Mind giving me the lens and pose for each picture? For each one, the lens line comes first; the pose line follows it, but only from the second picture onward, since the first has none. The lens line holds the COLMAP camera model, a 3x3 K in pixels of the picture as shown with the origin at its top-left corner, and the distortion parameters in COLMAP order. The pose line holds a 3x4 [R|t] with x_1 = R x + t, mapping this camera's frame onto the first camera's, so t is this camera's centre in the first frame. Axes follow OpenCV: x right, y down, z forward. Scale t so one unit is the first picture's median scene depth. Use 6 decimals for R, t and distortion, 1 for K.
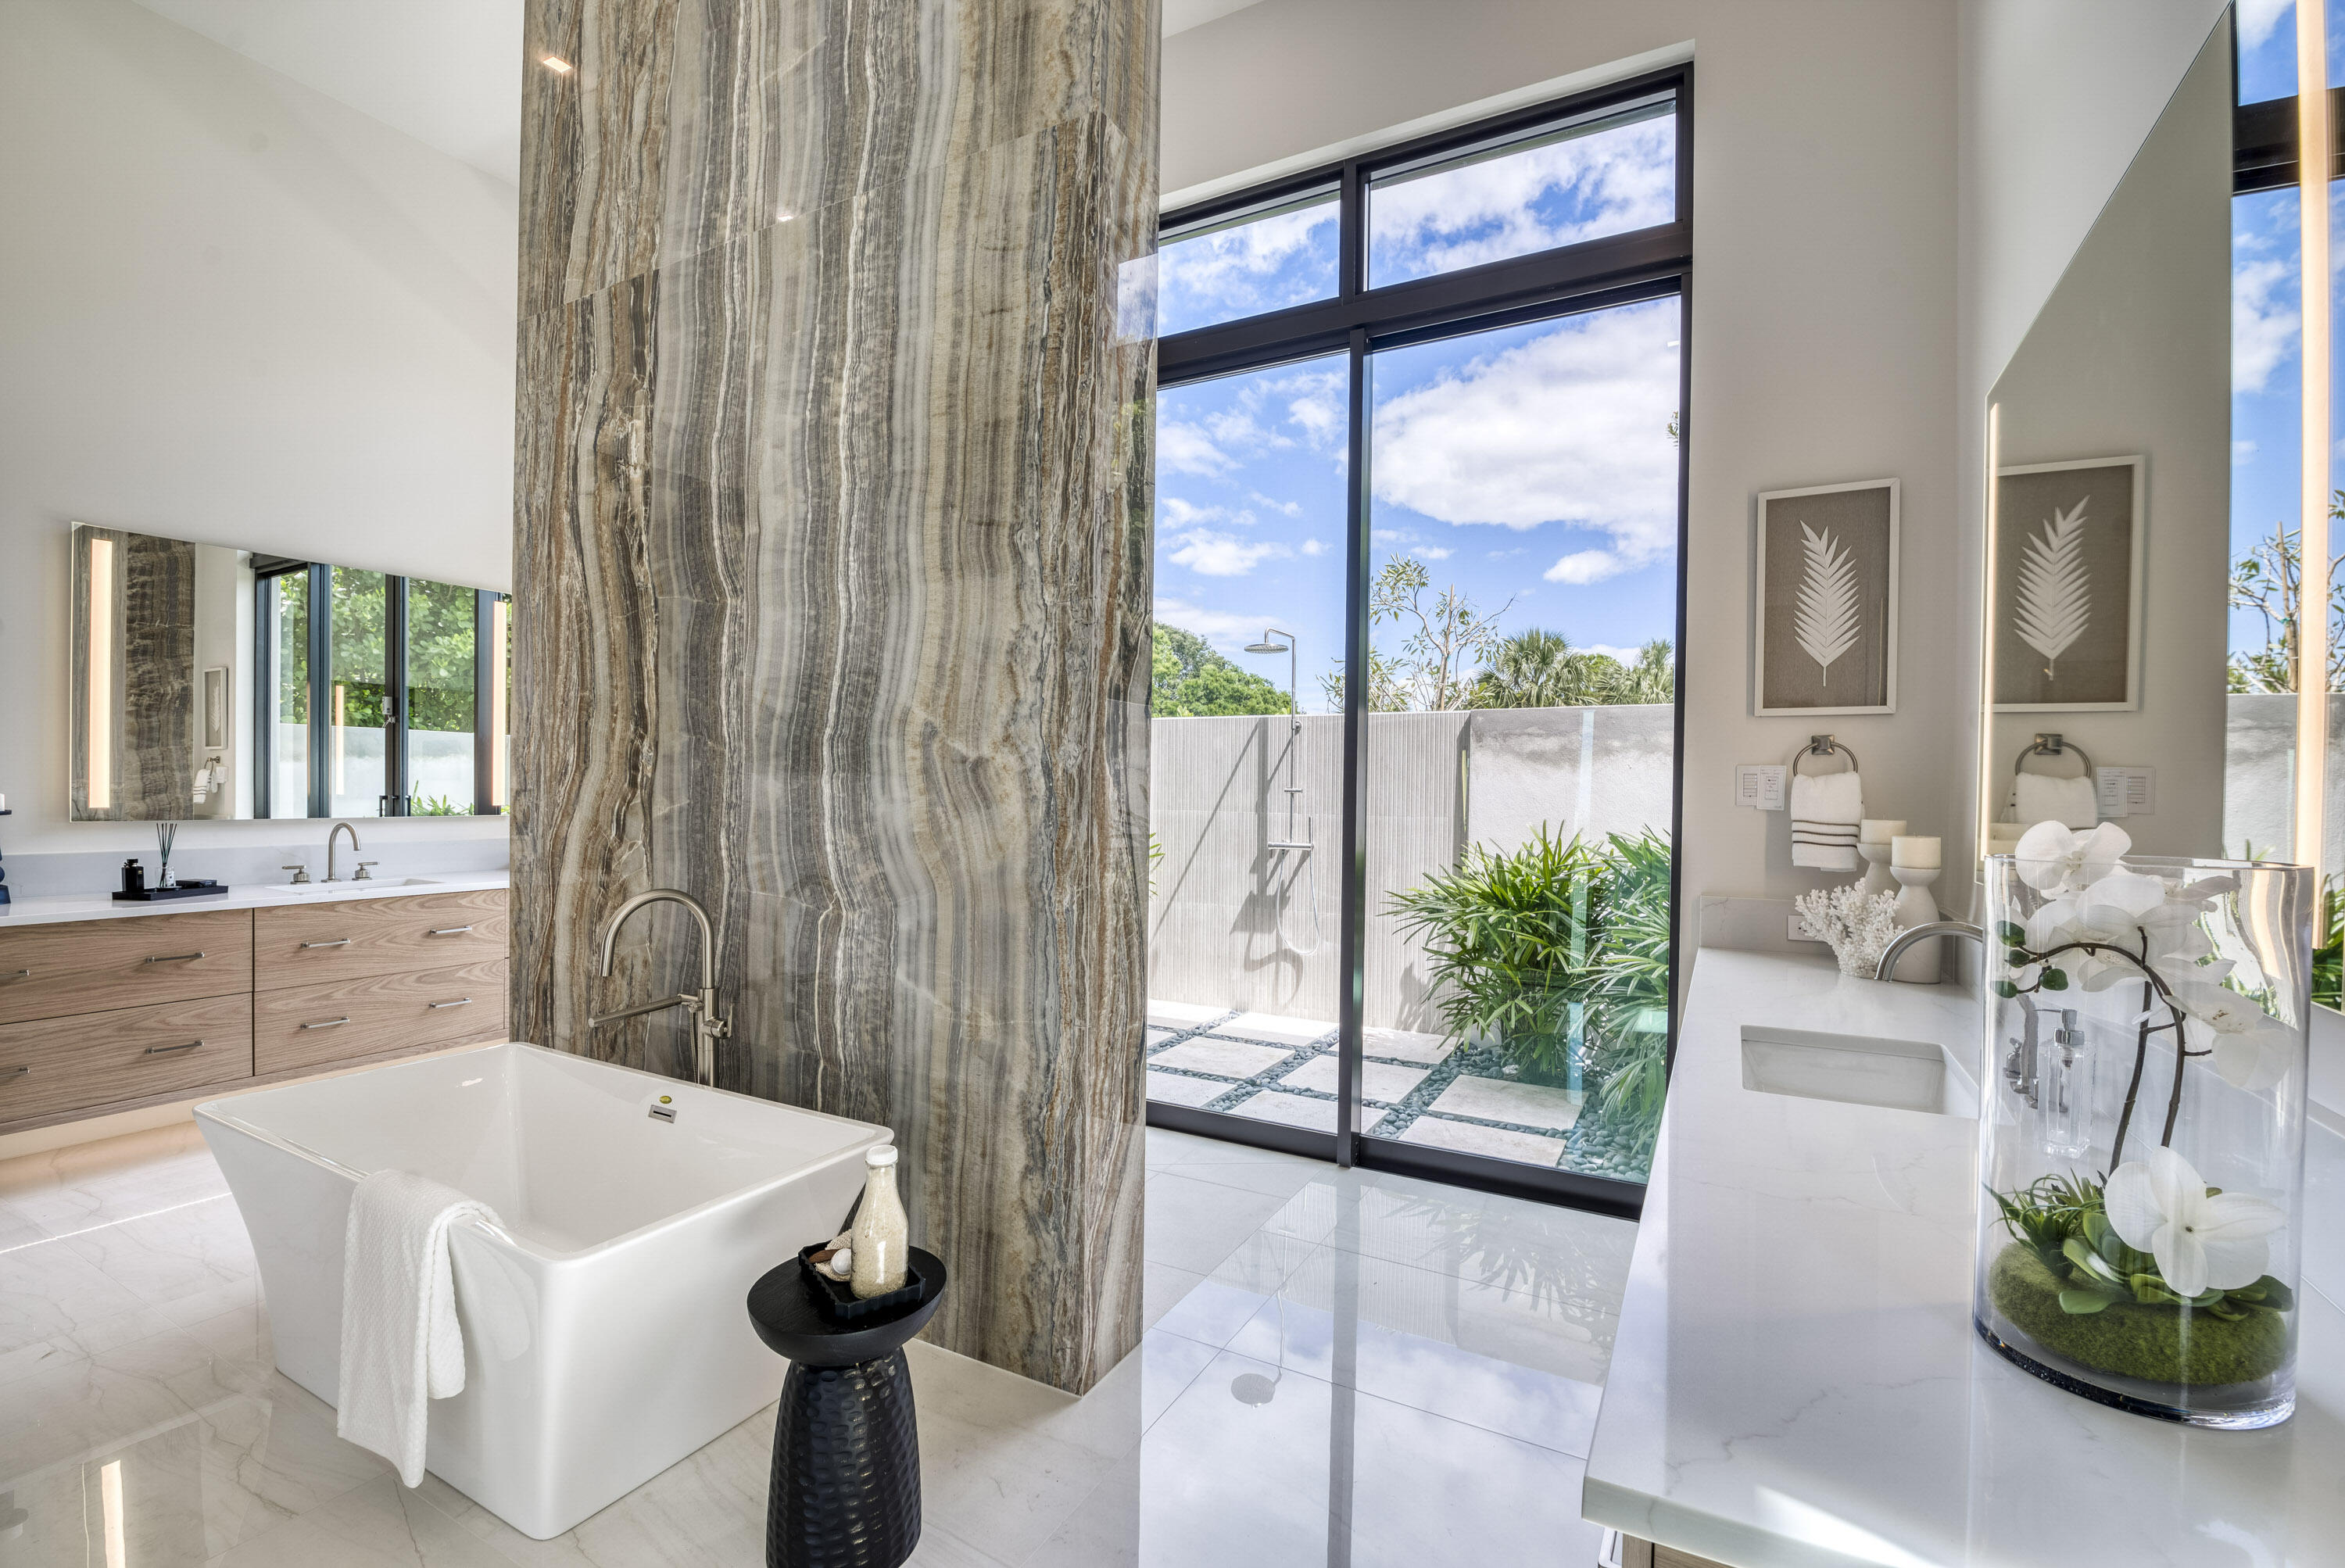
lens RADIAL K [[1007.8, 0, 1197.3], [0, 1007.8, 799.2], [0, 0, 1]] dist [-0.001754, -0.010143]
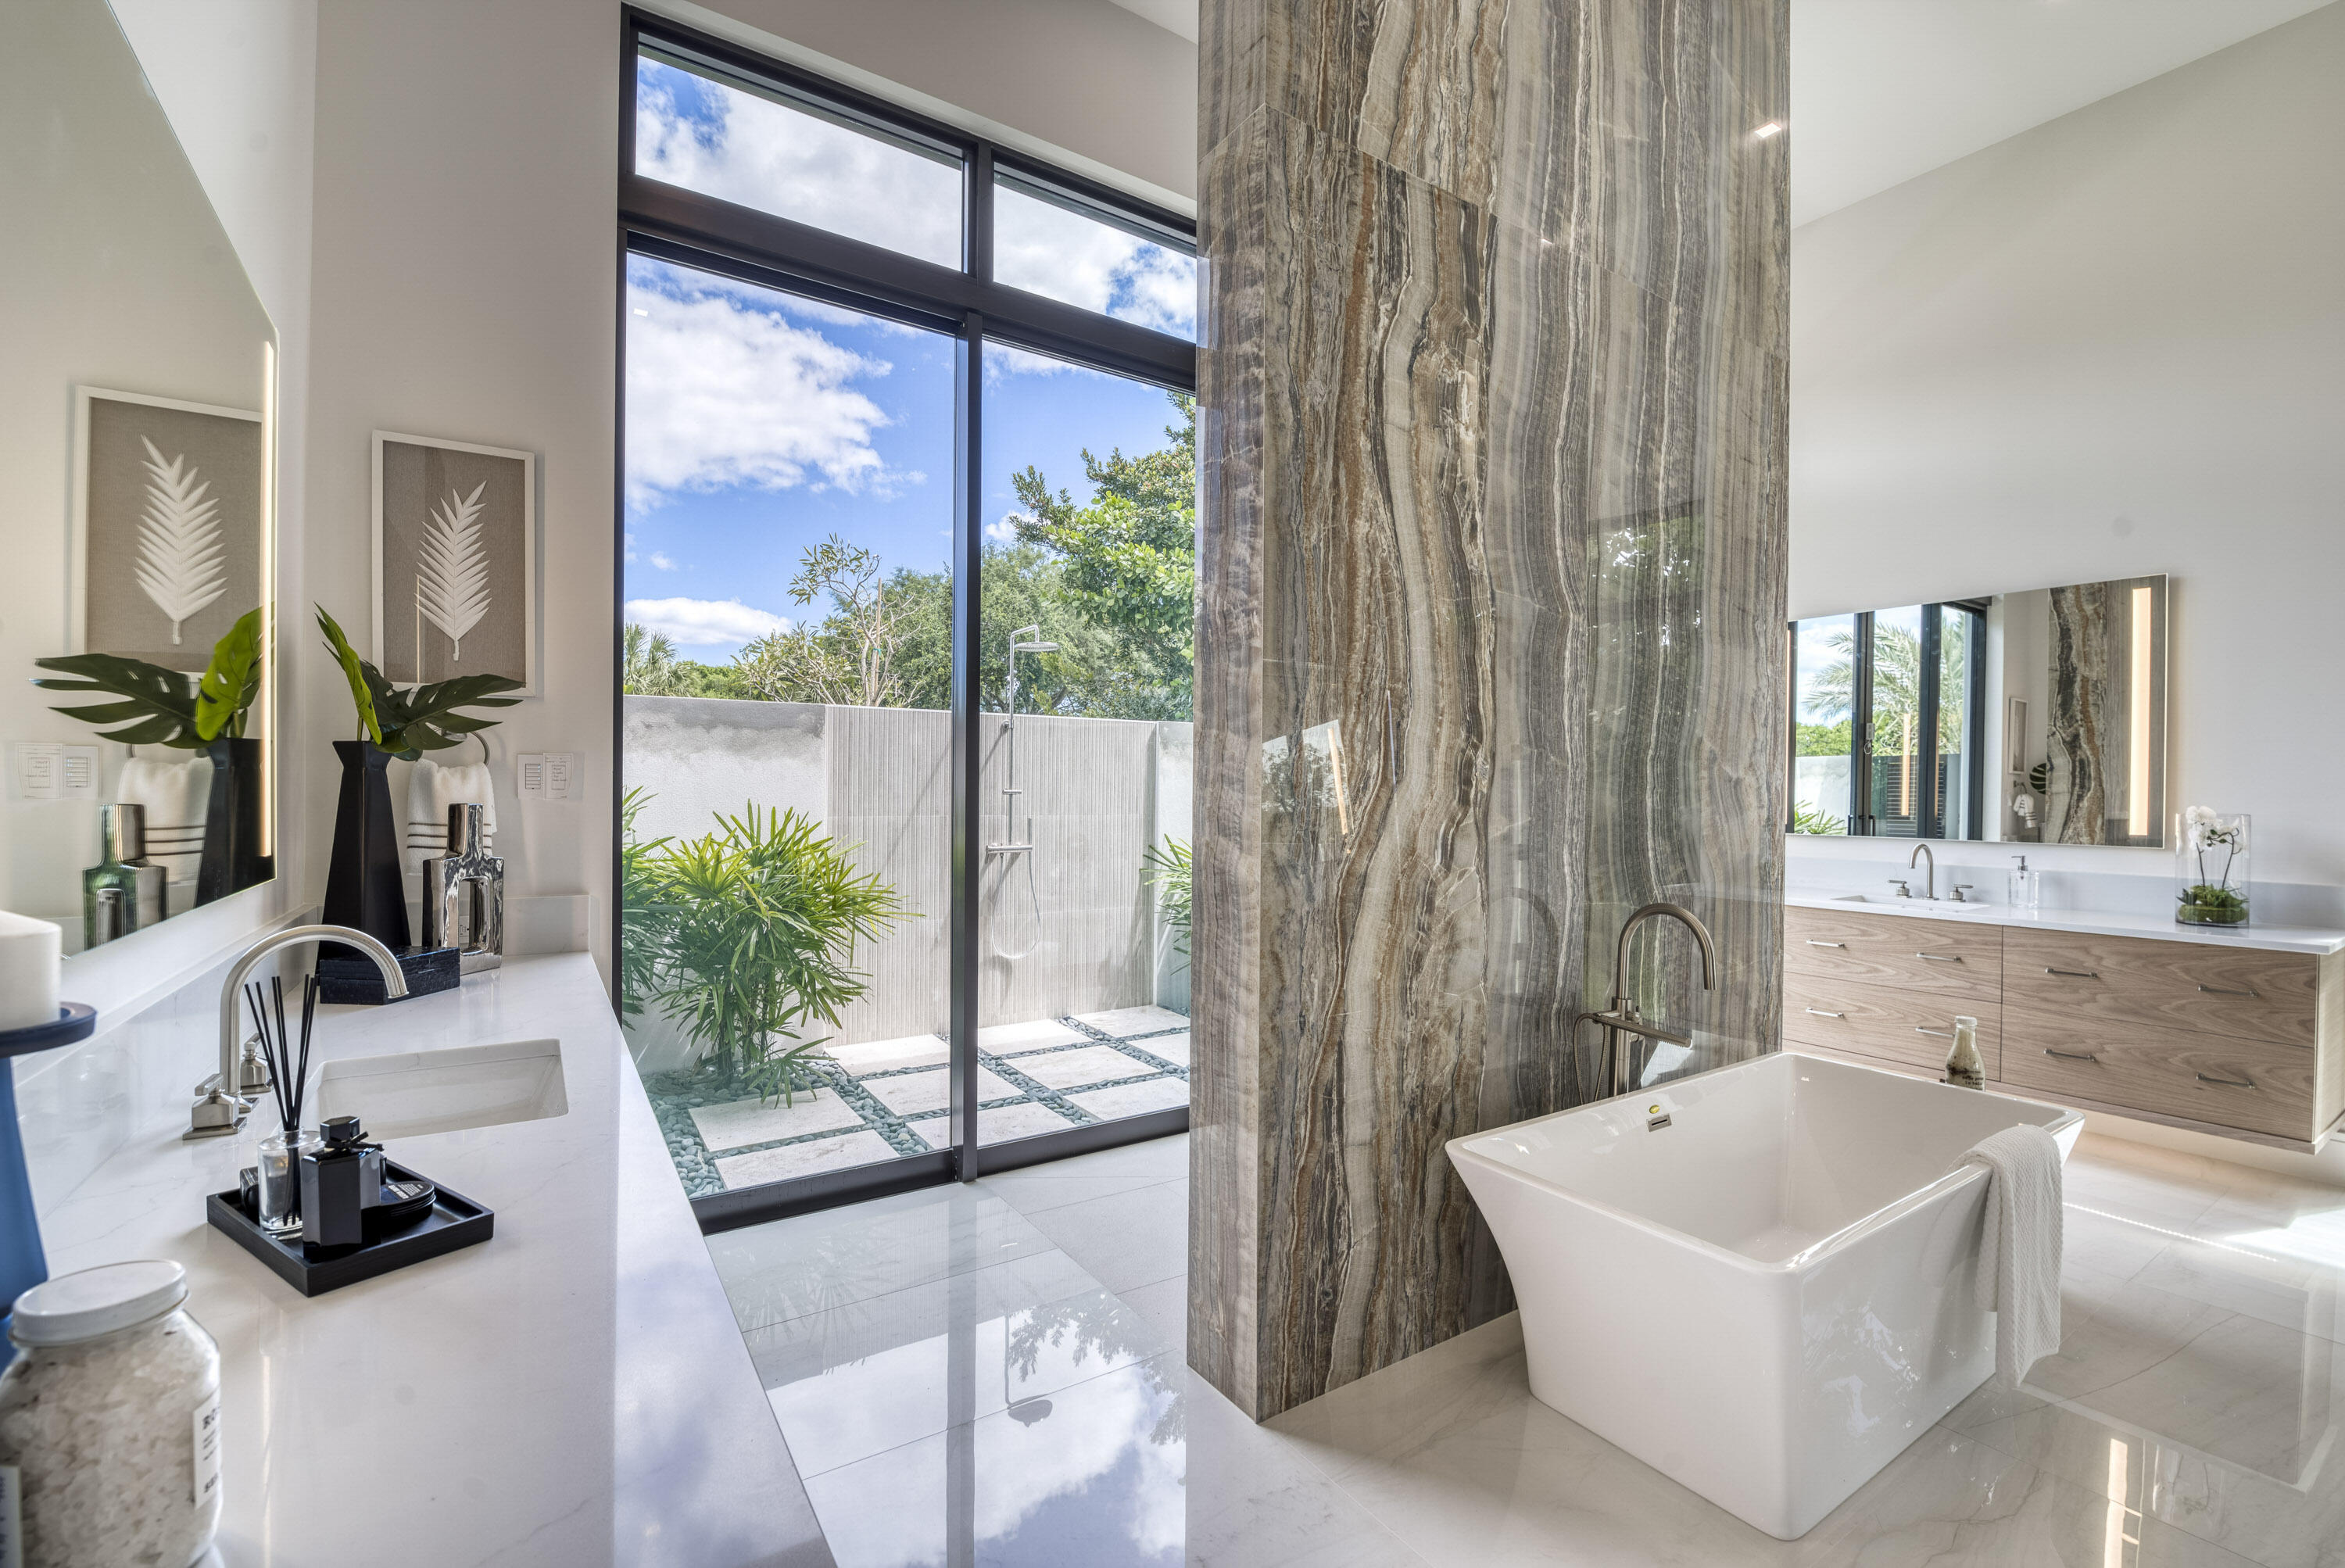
lens RADIAL K [[1007.8, 0, 1197.3], [0, 1007.8, 799.2], [0, 0, 1]] dist [-0.001754, -0.010143]
pose [[0.470403, -0.018046, 0.882267, -1.435747], [0.008254, 0.999837, 0.016050, -0.032743], [-0.882413, -0.000267, 0.470476, 0.809061]]
